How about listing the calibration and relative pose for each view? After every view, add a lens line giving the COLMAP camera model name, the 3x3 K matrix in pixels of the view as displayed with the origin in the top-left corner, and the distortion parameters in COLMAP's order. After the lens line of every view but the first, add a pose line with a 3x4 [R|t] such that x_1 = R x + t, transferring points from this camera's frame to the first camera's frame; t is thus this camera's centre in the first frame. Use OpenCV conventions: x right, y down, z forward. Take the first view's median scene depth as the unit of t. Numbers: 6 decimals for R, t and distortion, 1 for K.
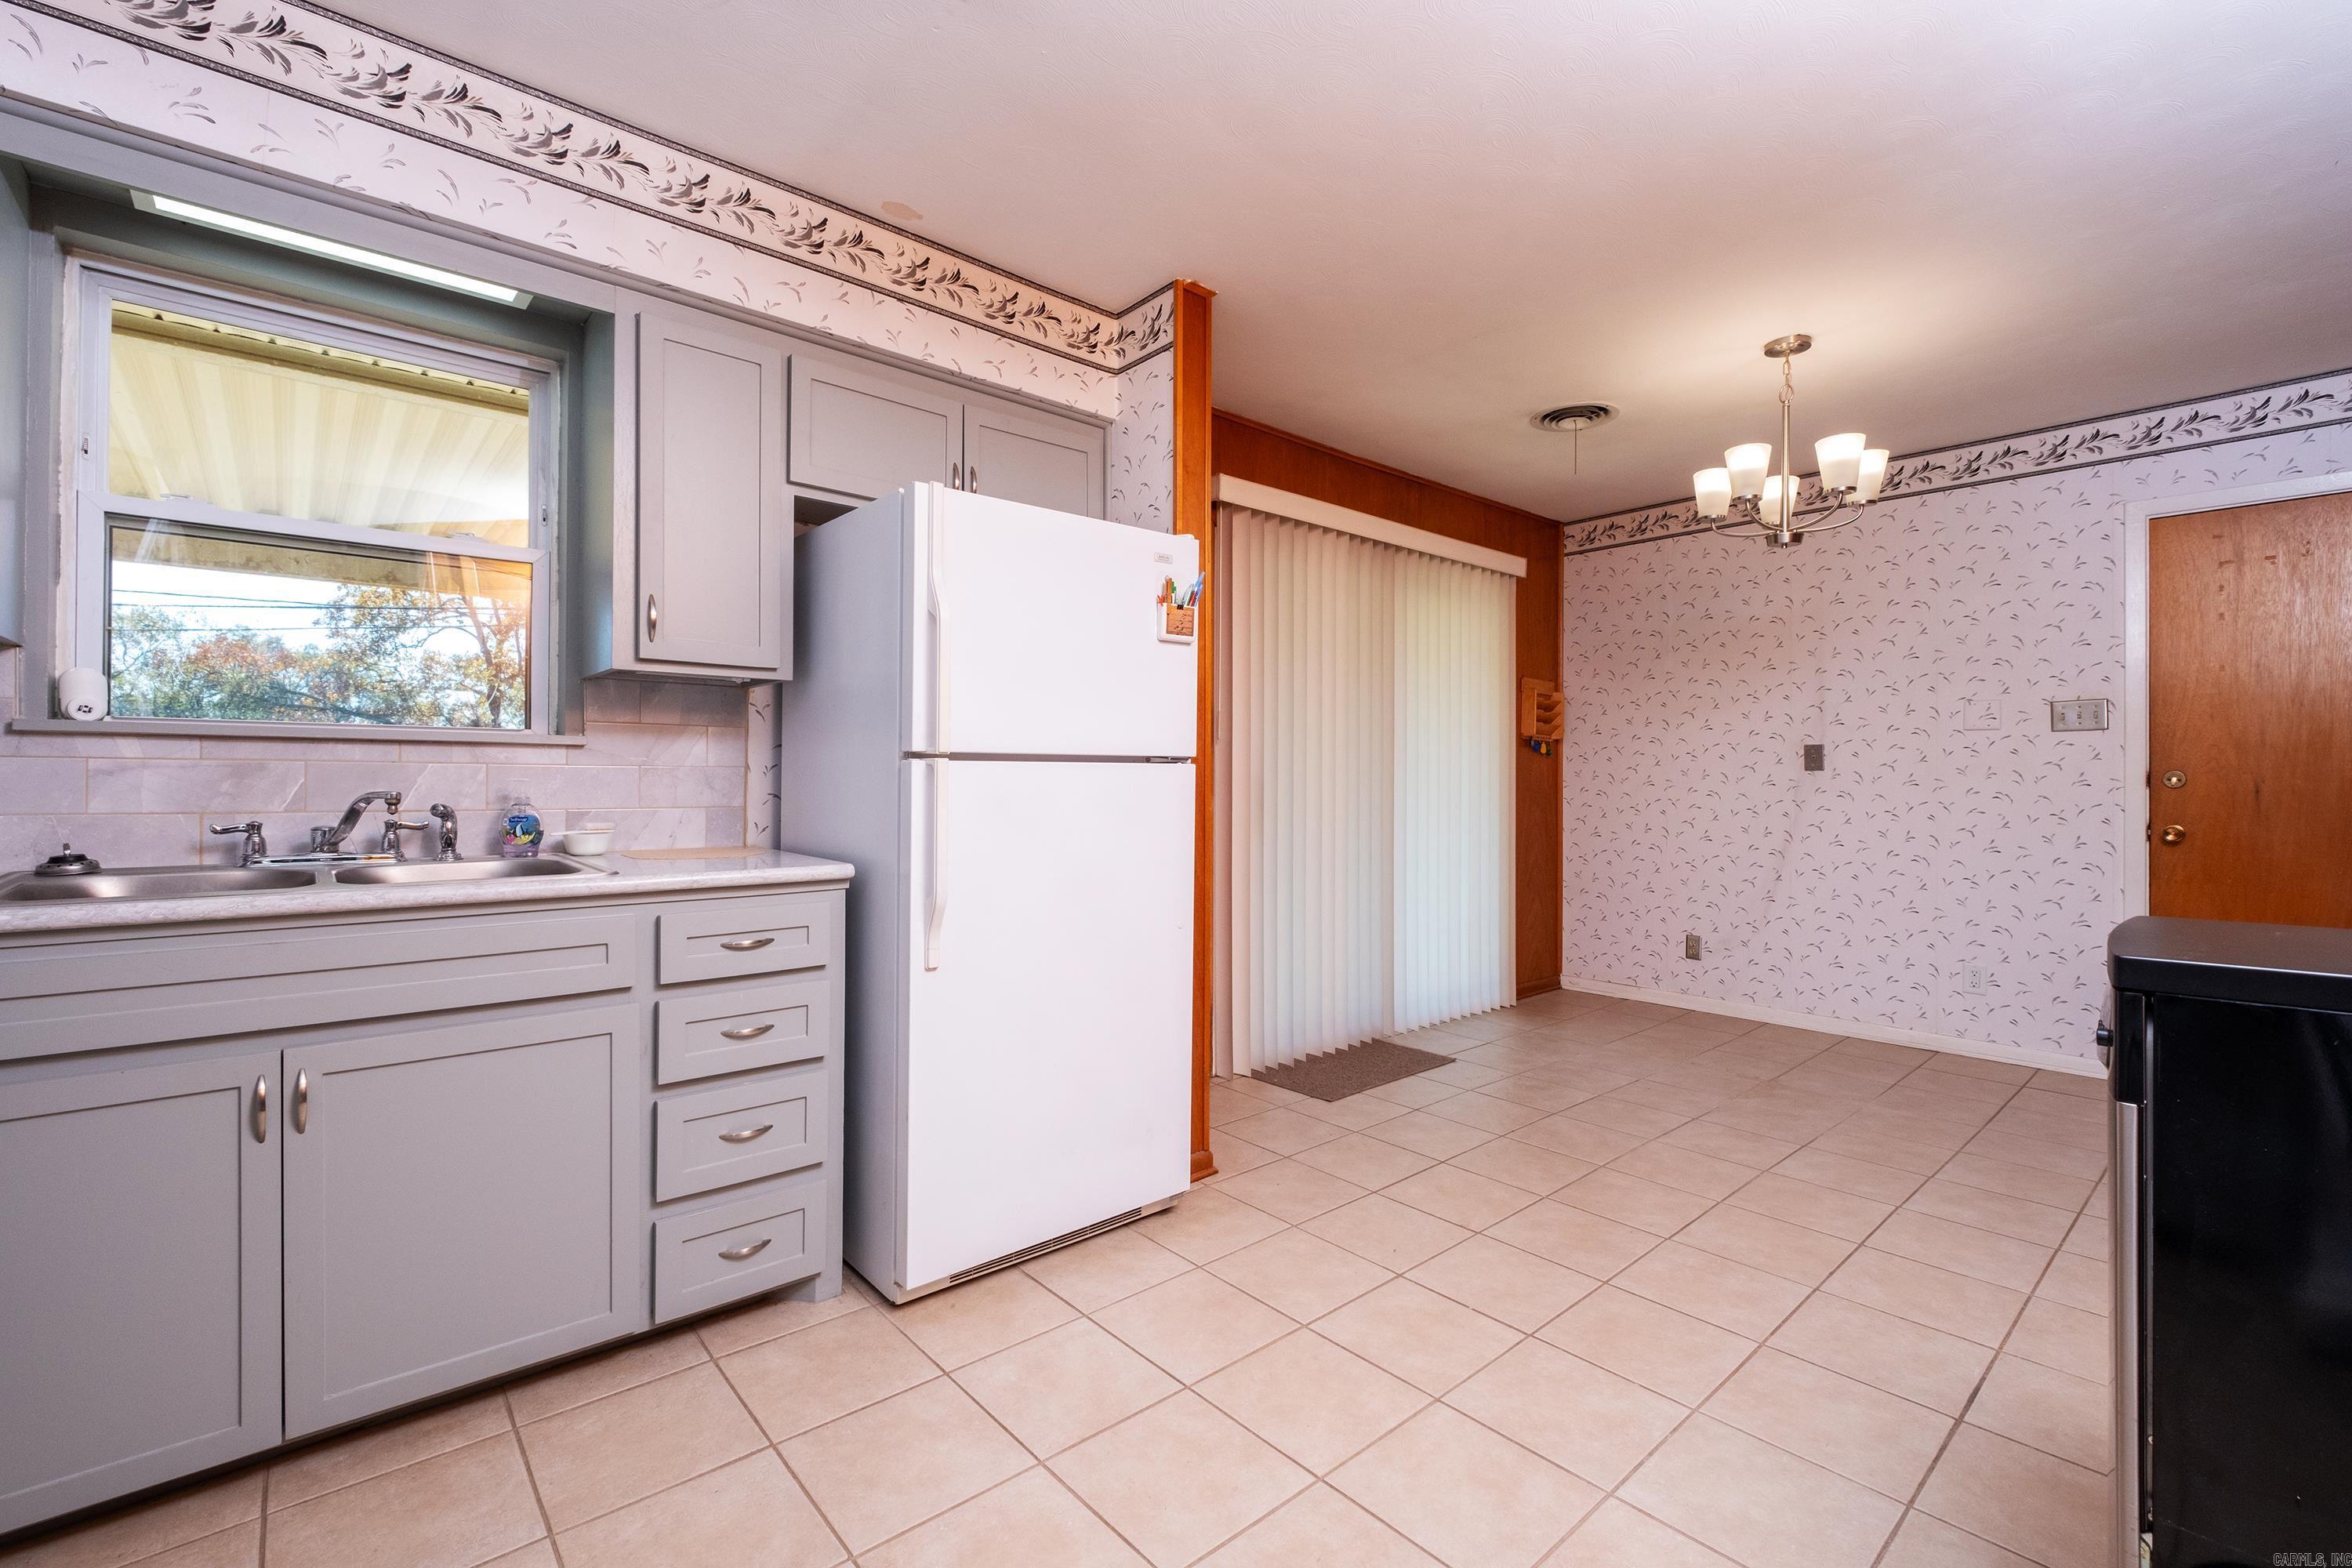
lens RADIAL K [[993.5, 0, 1186.9], [0, 993.5, 777.9], [0, 0, 1]] dist [-0.009545, 0.000059]
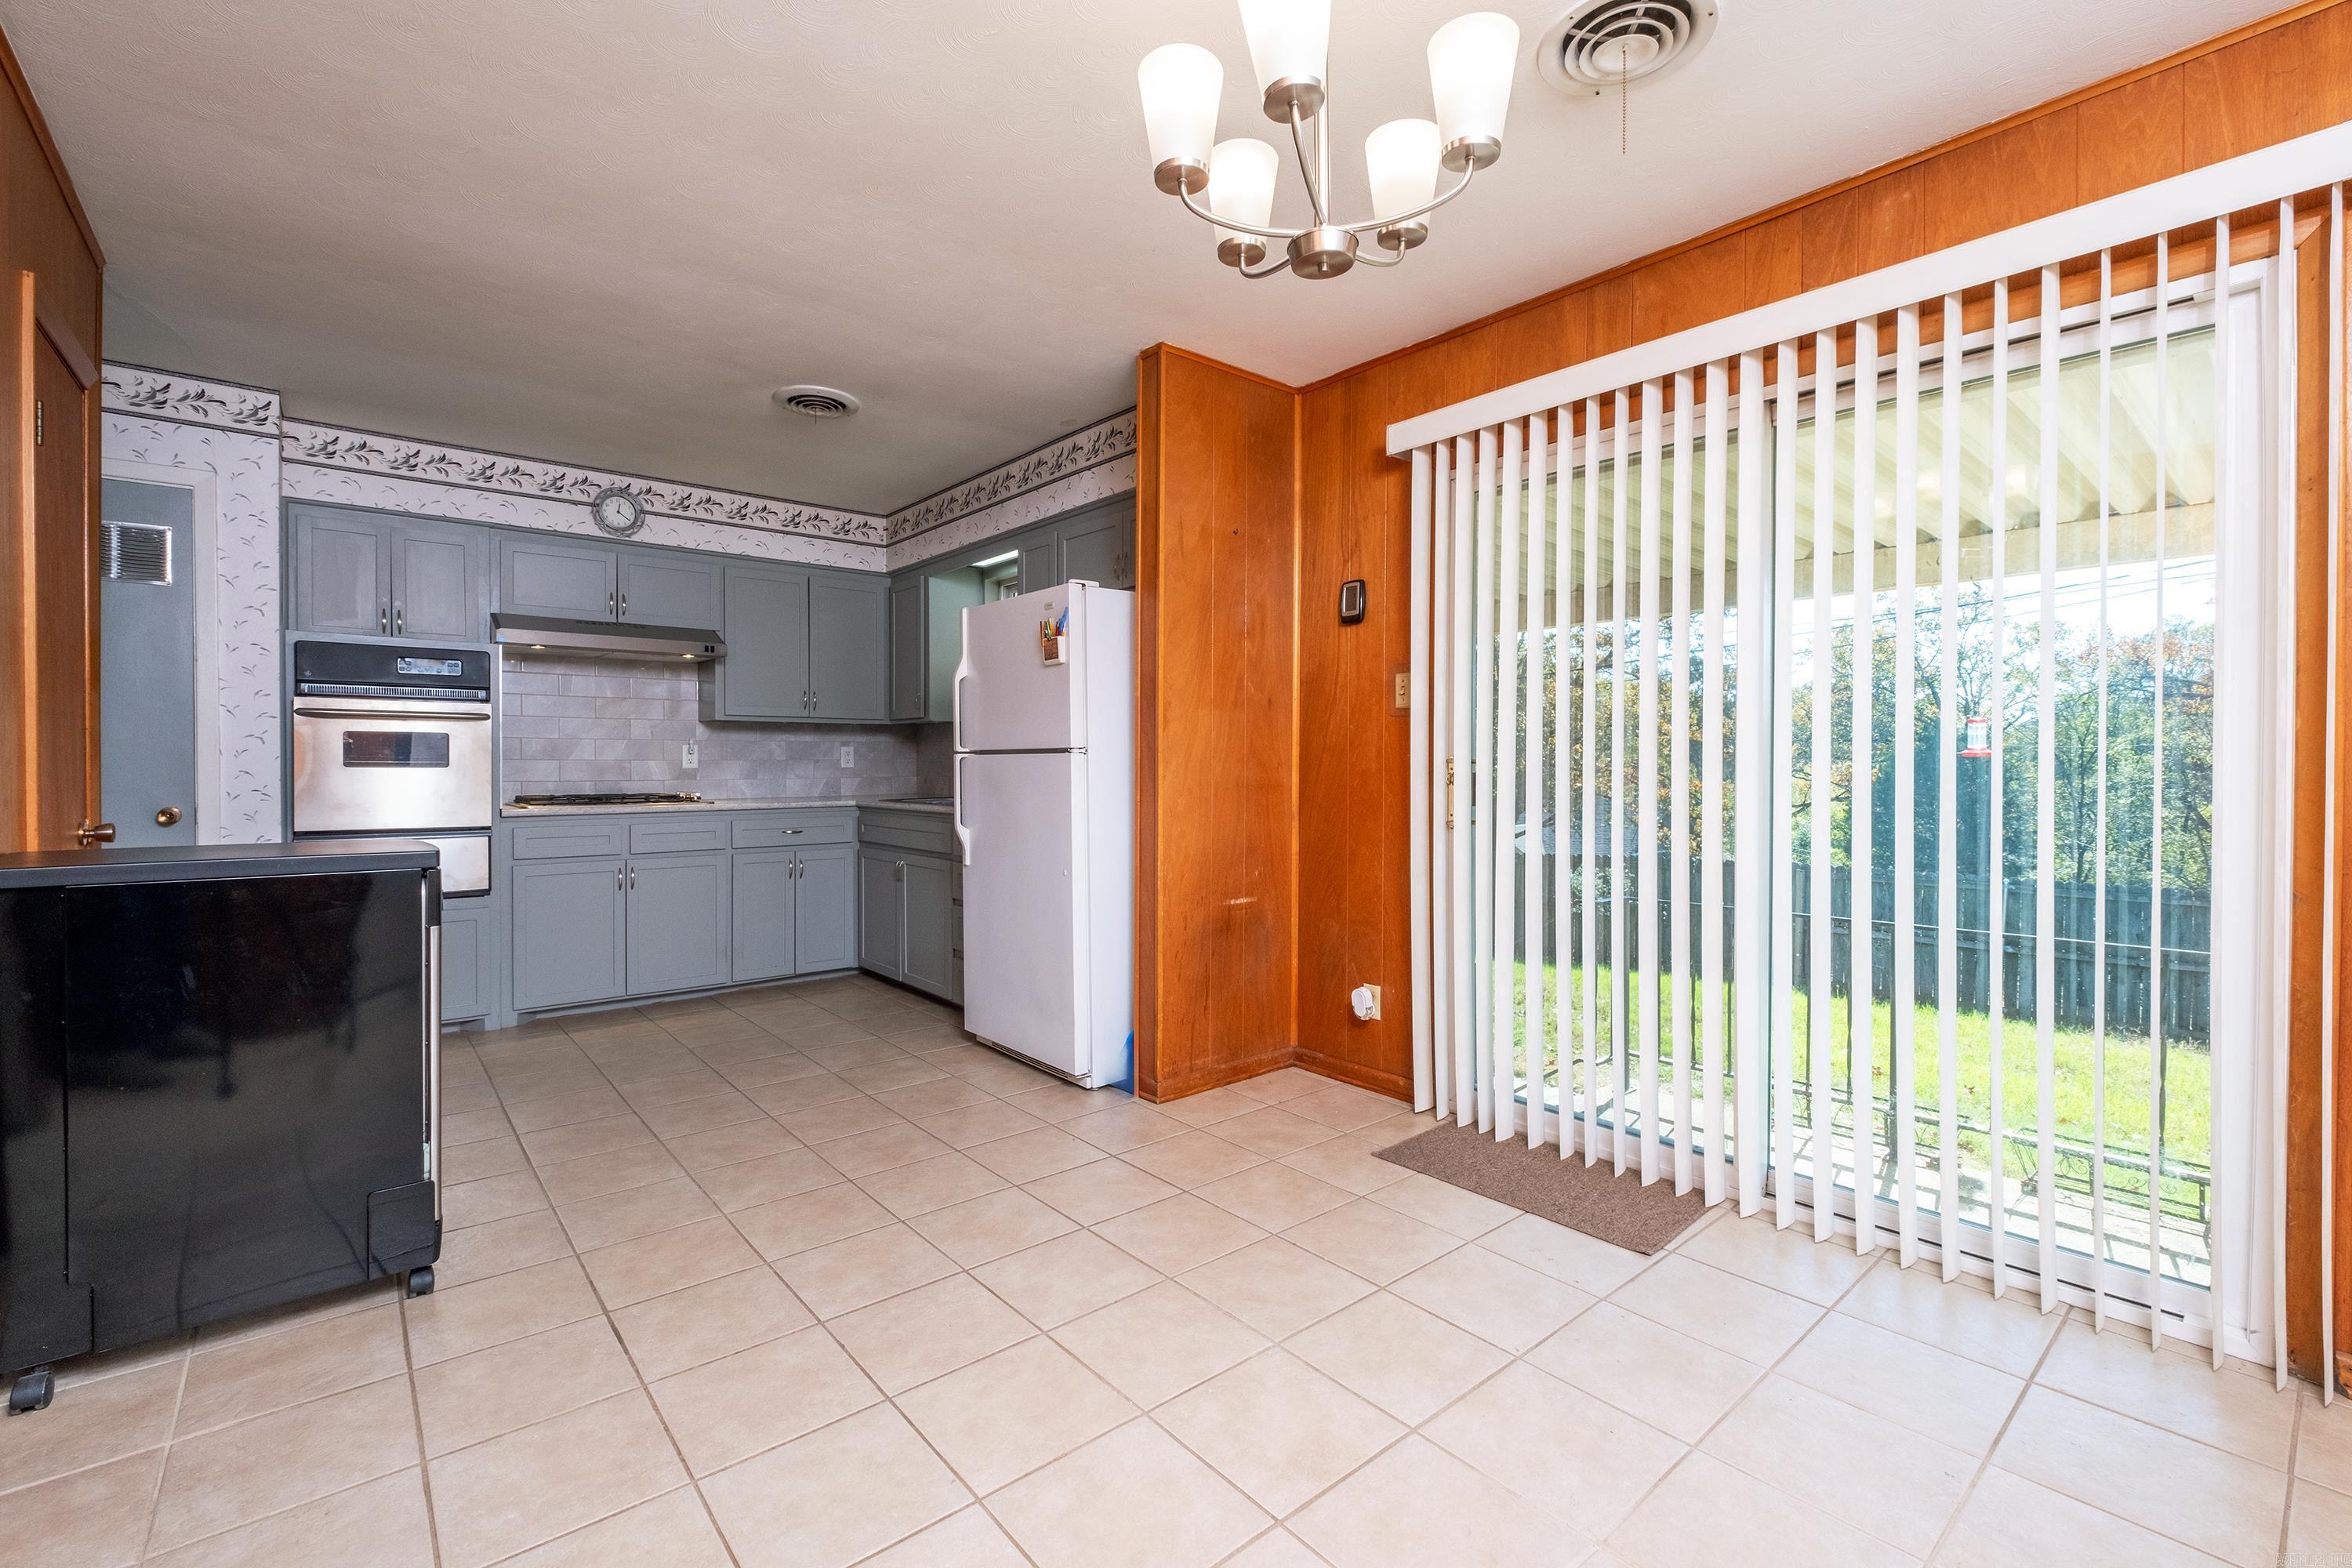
lens RADIAL K [[1010.2, 0, 1176.5], [0, 1010.2, 775.9], [0, 0, 1]] dist [0.006646, -0.005439]
pose [[-0.019064, 0.005413, -0.999804, 1.630024], [-0.000170, 0.999985, 0.005418, 0.010813], [0.999818, 0.000273, -0.019063, 1.406935]]
